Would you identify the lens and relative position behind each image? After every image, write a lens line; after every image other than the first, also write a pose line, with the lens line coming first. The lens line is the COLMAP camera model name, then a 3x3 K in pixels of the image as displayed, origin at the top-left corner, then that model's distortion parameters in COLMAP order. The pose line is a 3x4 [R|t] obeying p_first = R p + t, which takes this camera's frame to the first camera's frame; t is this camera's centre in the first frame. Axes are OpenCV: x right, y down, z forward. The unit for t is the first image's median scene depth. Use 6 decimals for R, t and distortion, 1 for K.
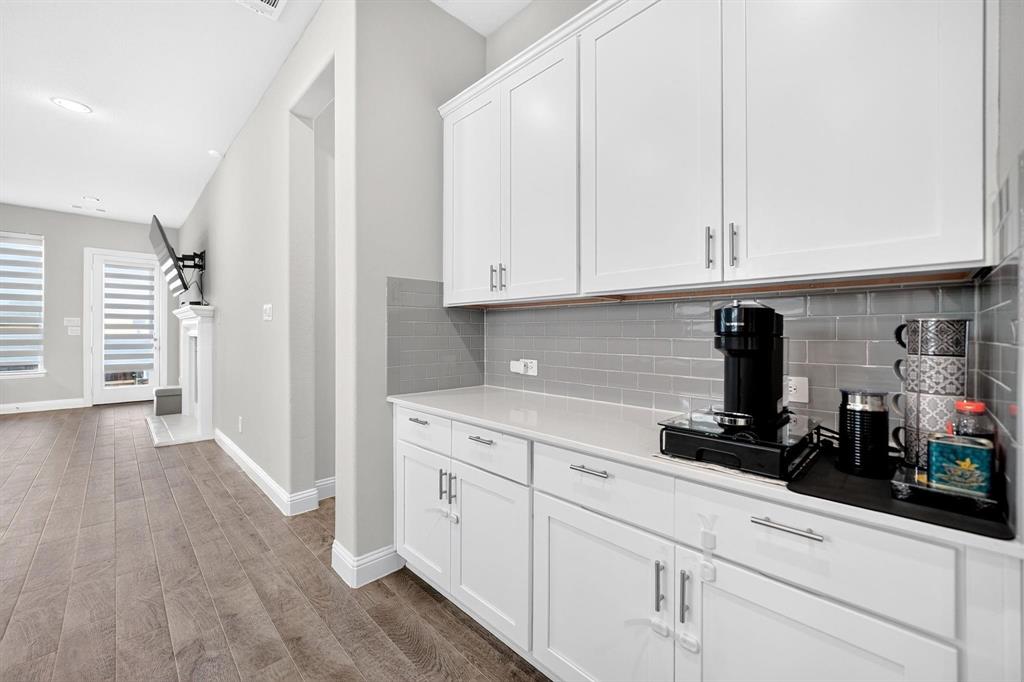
lens RADIAL K [[407.6, 0, 515.5], [0, 407.6, 333.5], [0, 0, 1]] dist [0.000317, 0.000117]
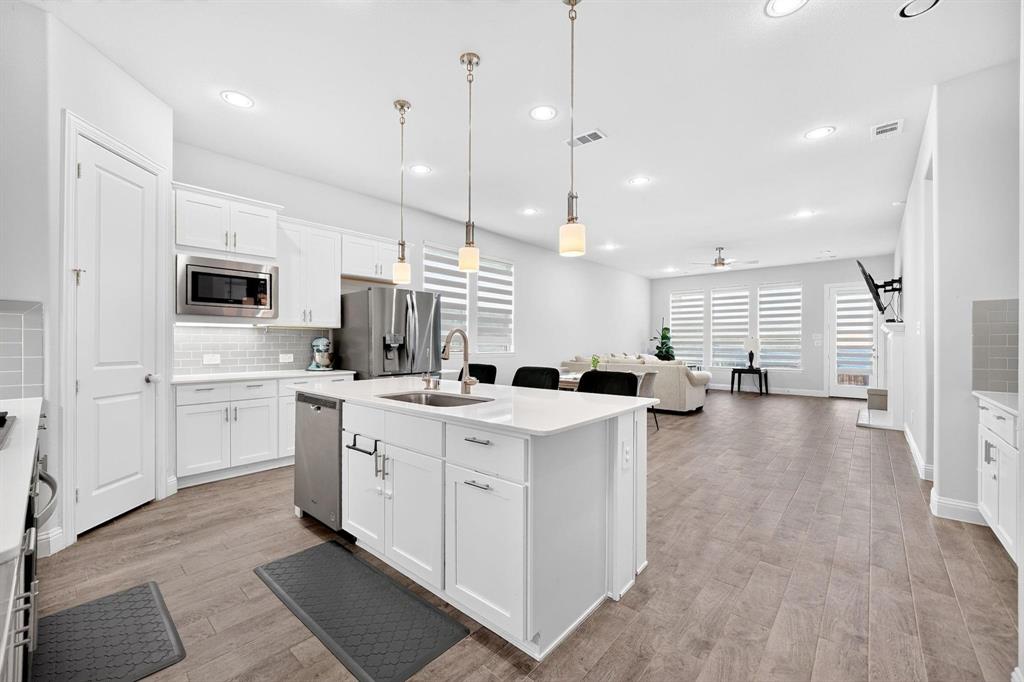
lens RADIAL K [[409.6, 0, 509.4], [0, 409.6, 342.3], [0, 0, 1]] dist [-0.002284, -0.000090]
pose [[0.068394, -0.005117, -0.997645, 0.338010], [-0.002913, 0.999982, -0.005329, 0.002190], [0.997654, 0.003271, 0.068378, -0.223310]]
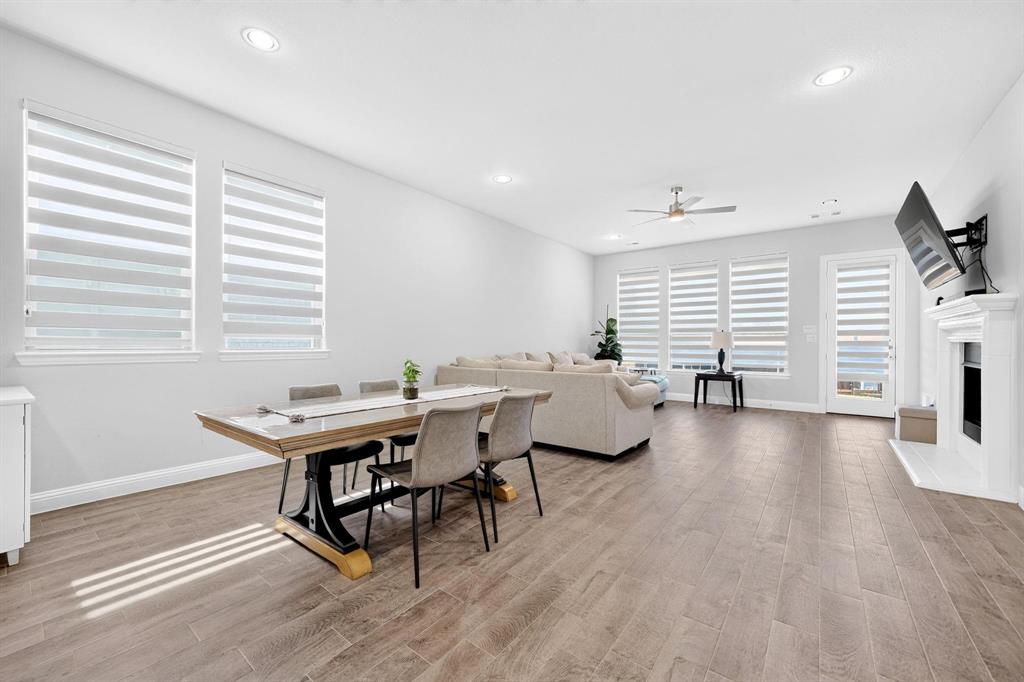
lens RADIAL K [[409.6, 0, 509.4], [0, 409.6, 342.3], [0, 0, 1]] dist [-0.002284, -0.000090]
pose [[0.137707, -0.002651, -0.990470, -0.181082], [-0.003365, 0.999989, -0.003145, 0.012415], [0.990467, 0.003766, 0.137696, 0.109094]]
